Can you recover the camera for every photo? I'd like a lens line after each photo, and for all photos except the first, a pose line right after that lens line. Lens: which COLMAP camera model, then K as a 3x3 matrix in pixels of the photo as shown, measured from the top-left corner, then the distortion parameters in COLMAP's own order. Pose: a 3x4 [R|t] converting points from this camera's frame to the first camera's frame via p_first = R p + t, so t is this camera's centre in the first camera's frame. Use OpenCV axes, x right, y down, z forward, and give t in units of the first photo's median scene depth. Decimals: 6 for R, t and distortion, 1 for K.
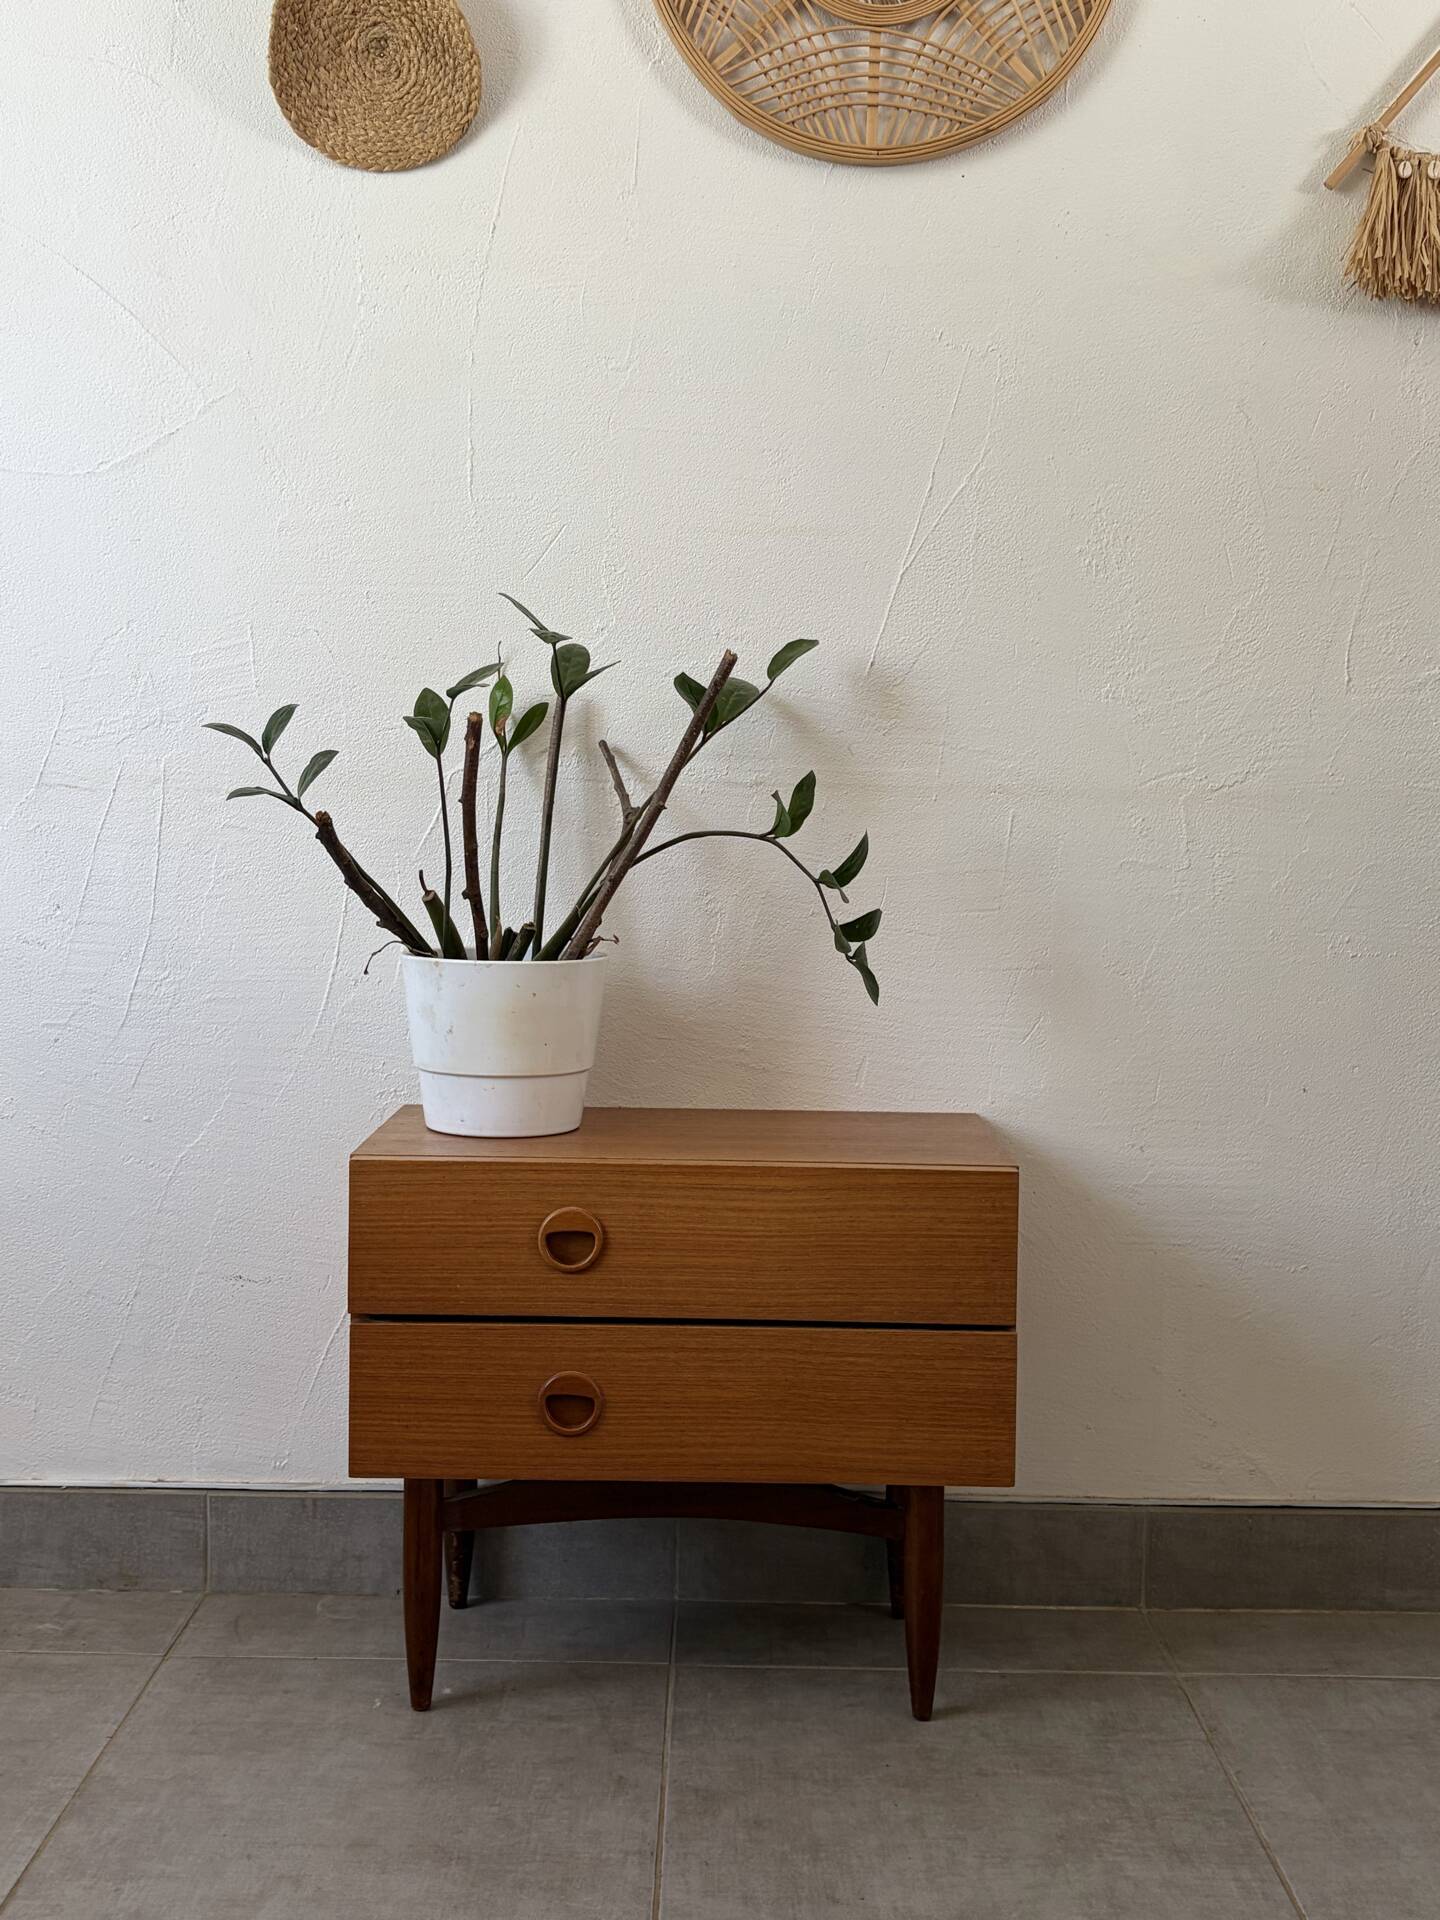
lens RADIAL K [[2083.2, 0, 719.9], [0, 2083.2, 945.3], [0, 0, 1]] dist [0.026447, 0.000000]
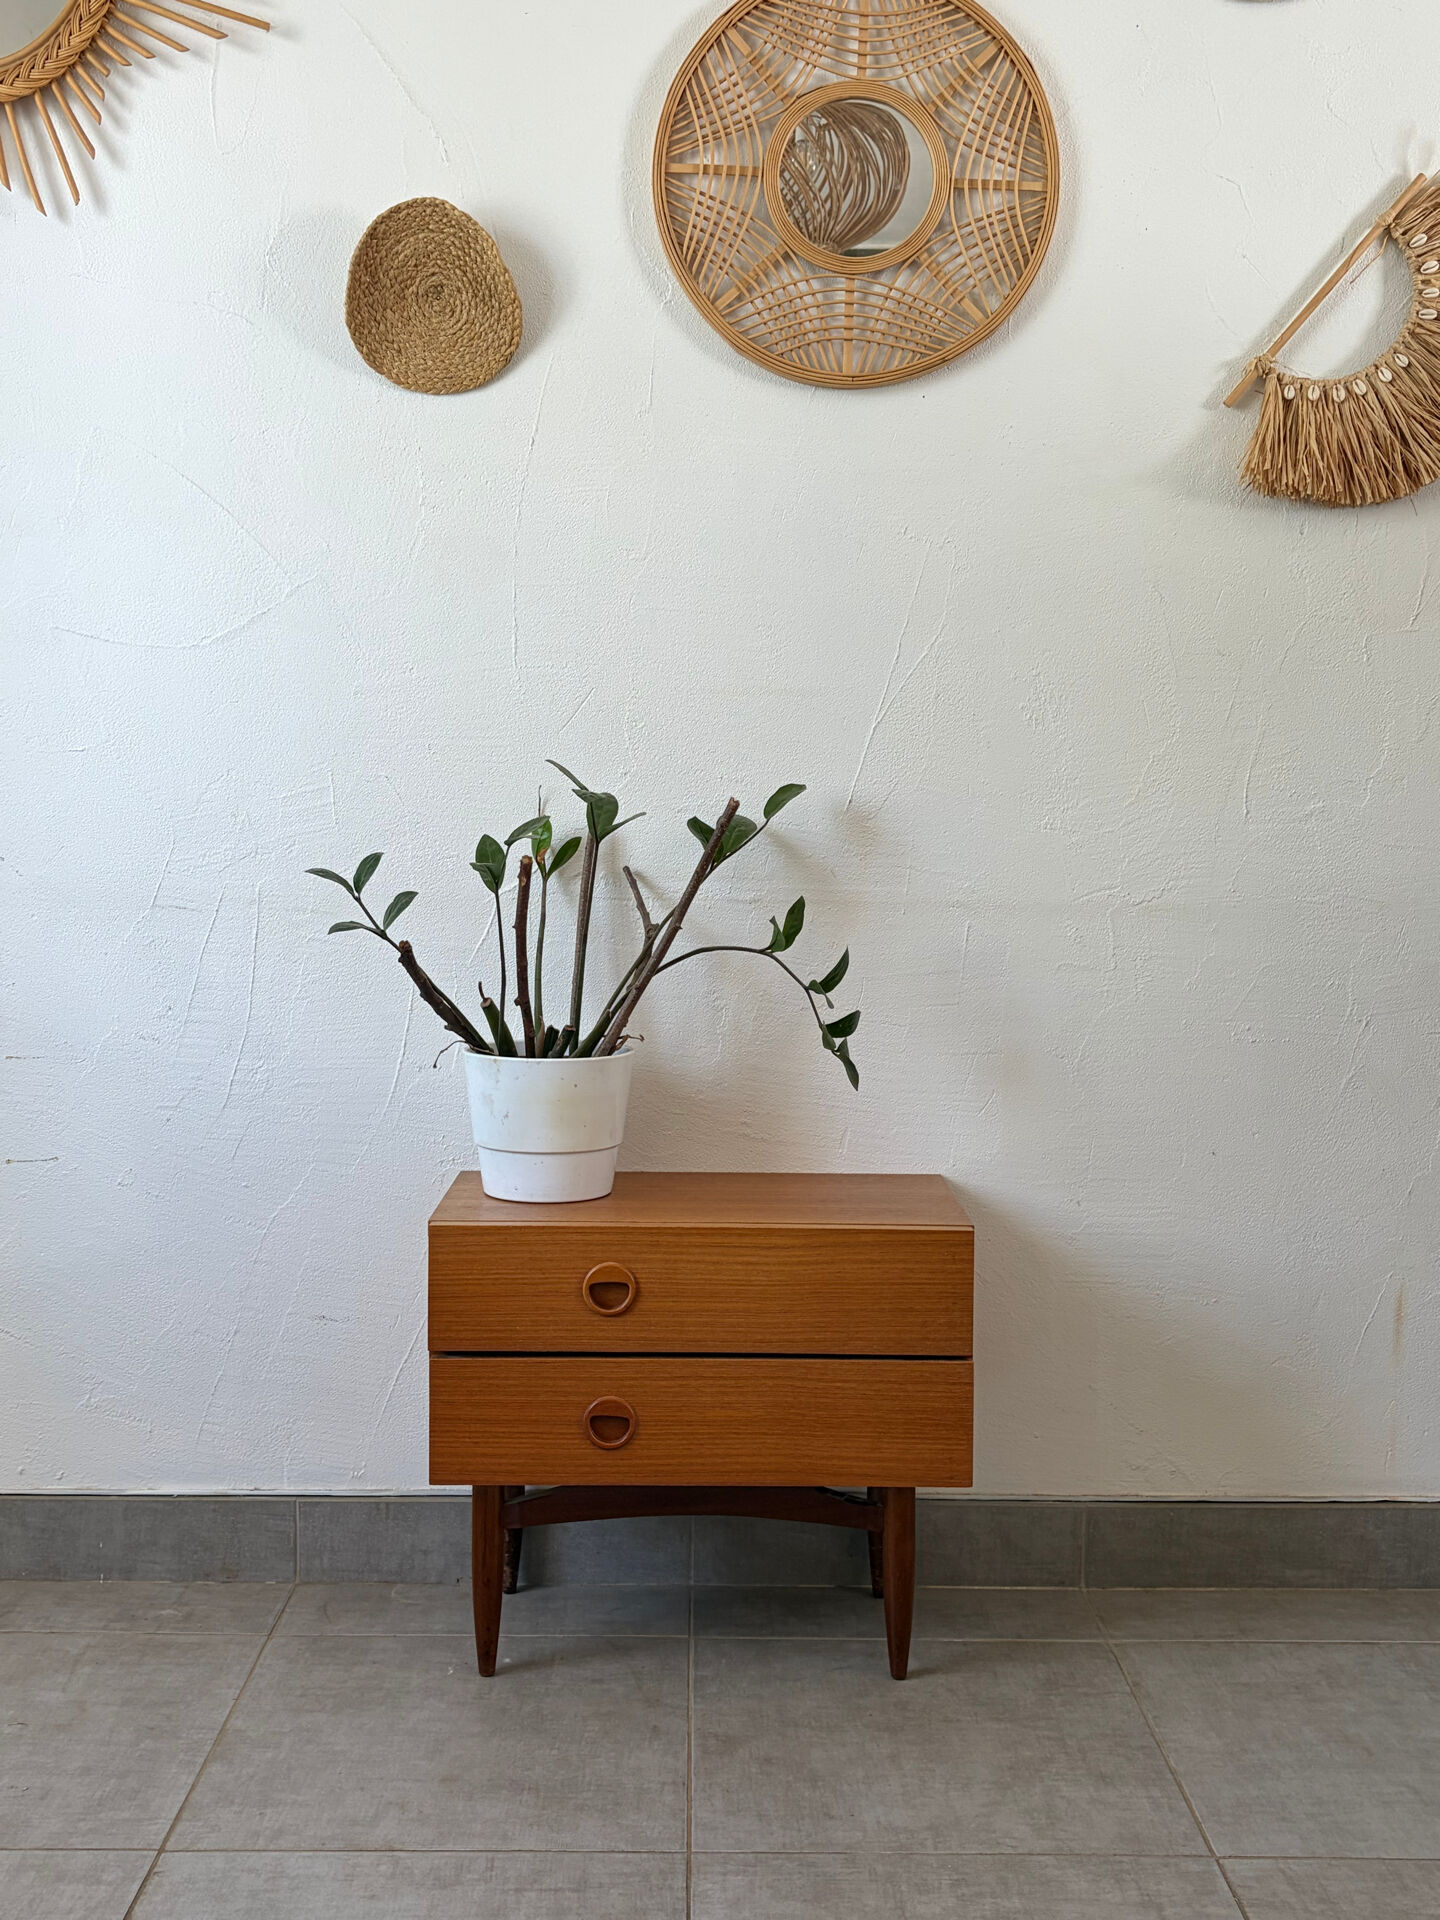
lens RADIAL K [[2083.2, 0, 716.9], [0, 2083.2, 950.9], [0, 0, 1]] dist [0.026447, 0.000000]
pose [[0.999899, -0.006991, 0.012353, -0.021228], [0.006979, 0.999975, 0.000991, -0.055720], [-0.012360, -0.000905, 0.999923, -0.215456]]
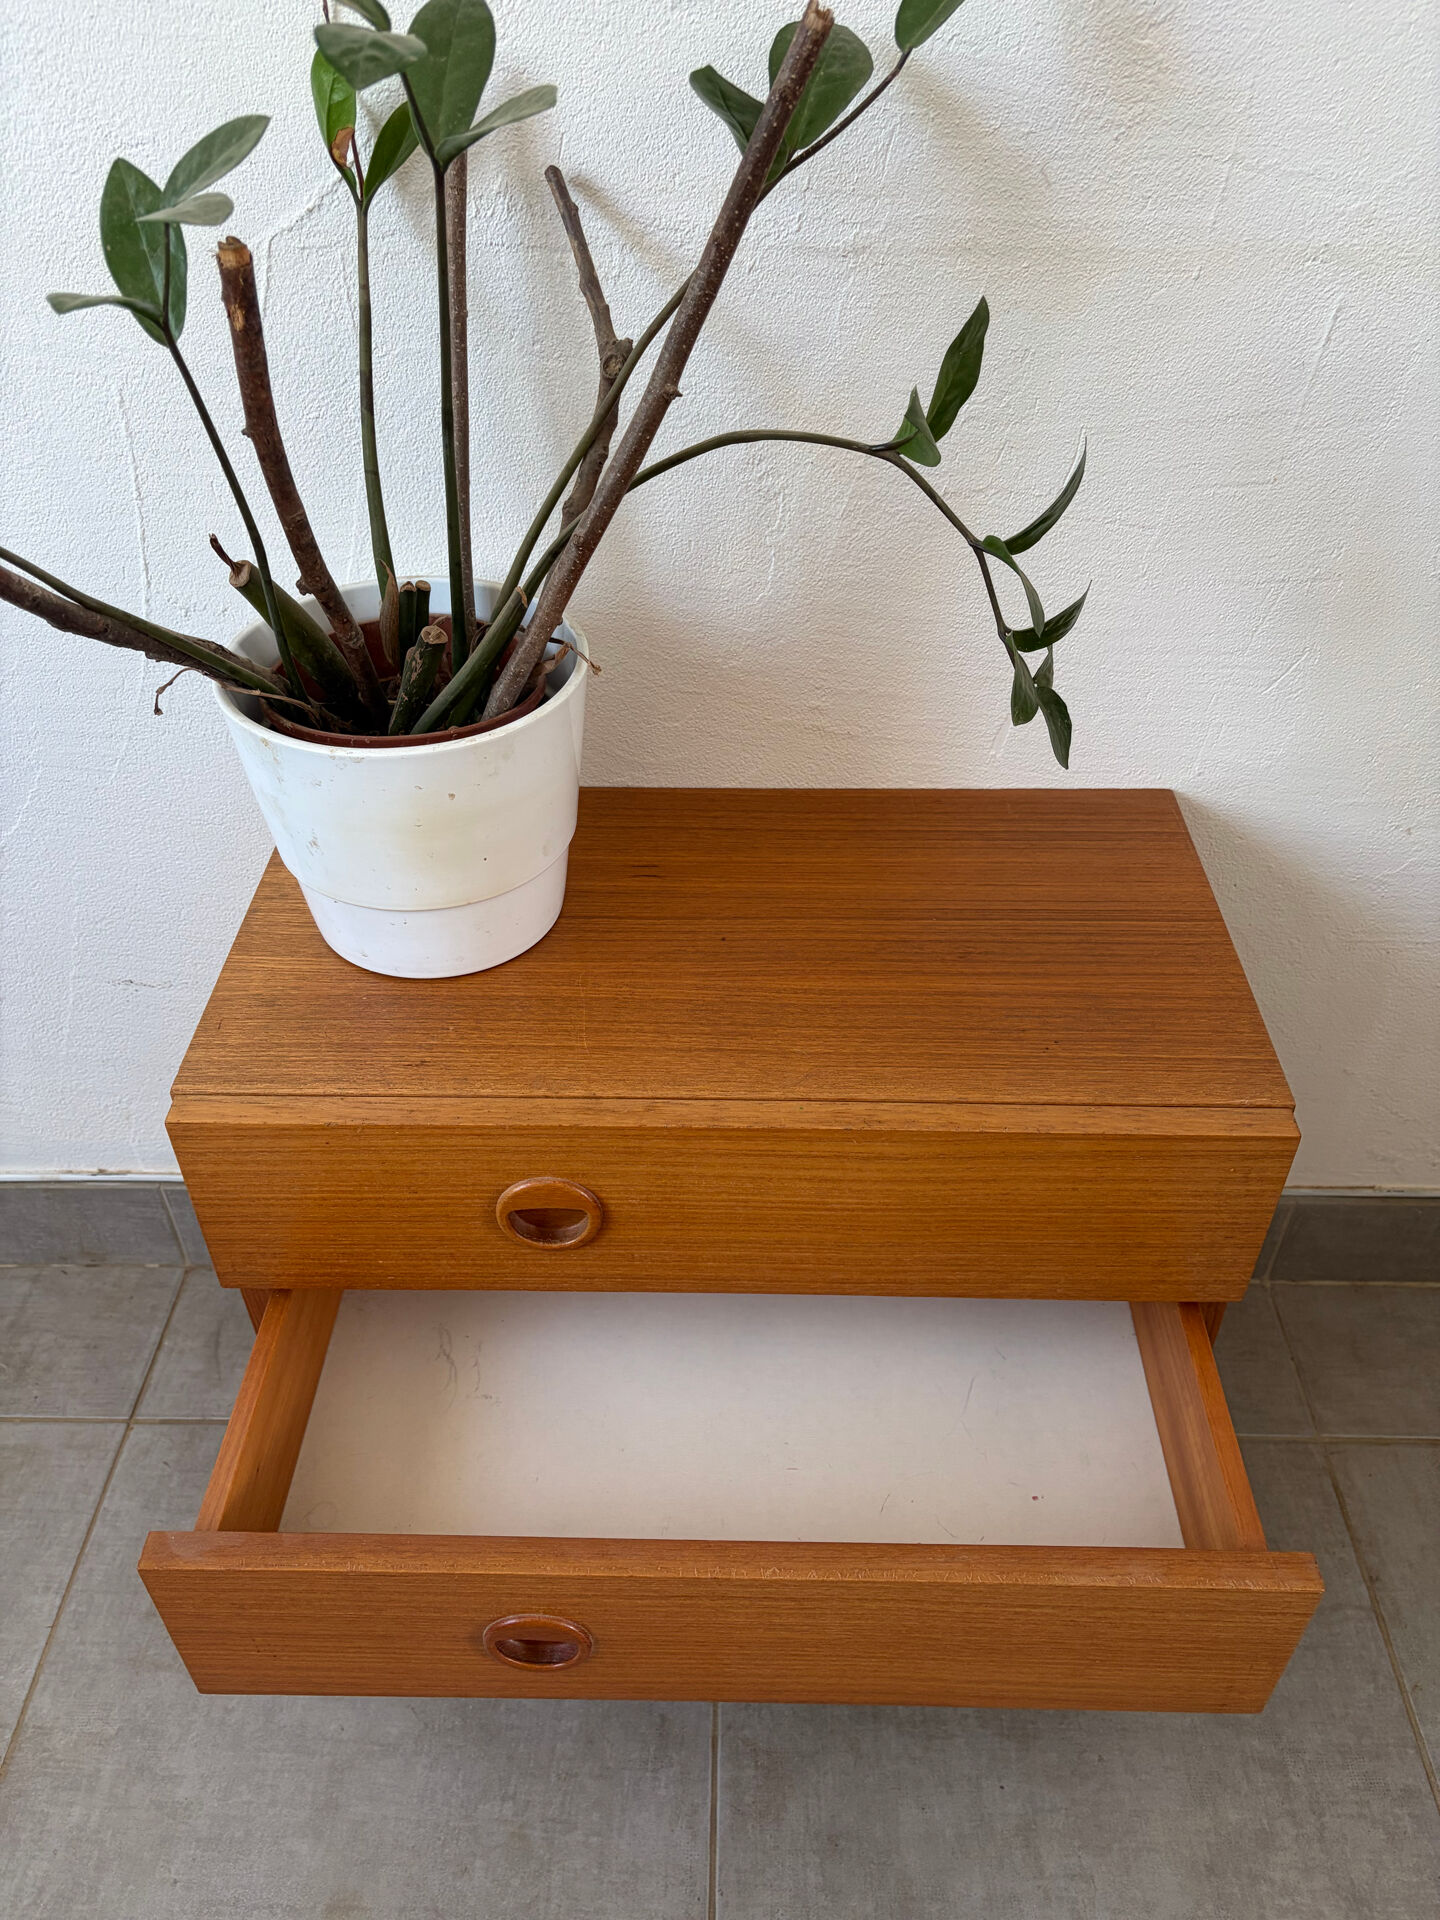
lens RADIAL K [[1464.5, 0, 718.6], [0, 1464.5, 979.1], [0, 0, 1]] dist [0.035496, -0.042332]
pose [[0.999685, -0.004192, -0.024757, -0.009281], [0.018049, 0.805418, 0.592432, -0.166325], [0.017456, -0.592692, 0.805240, 0.658504]]
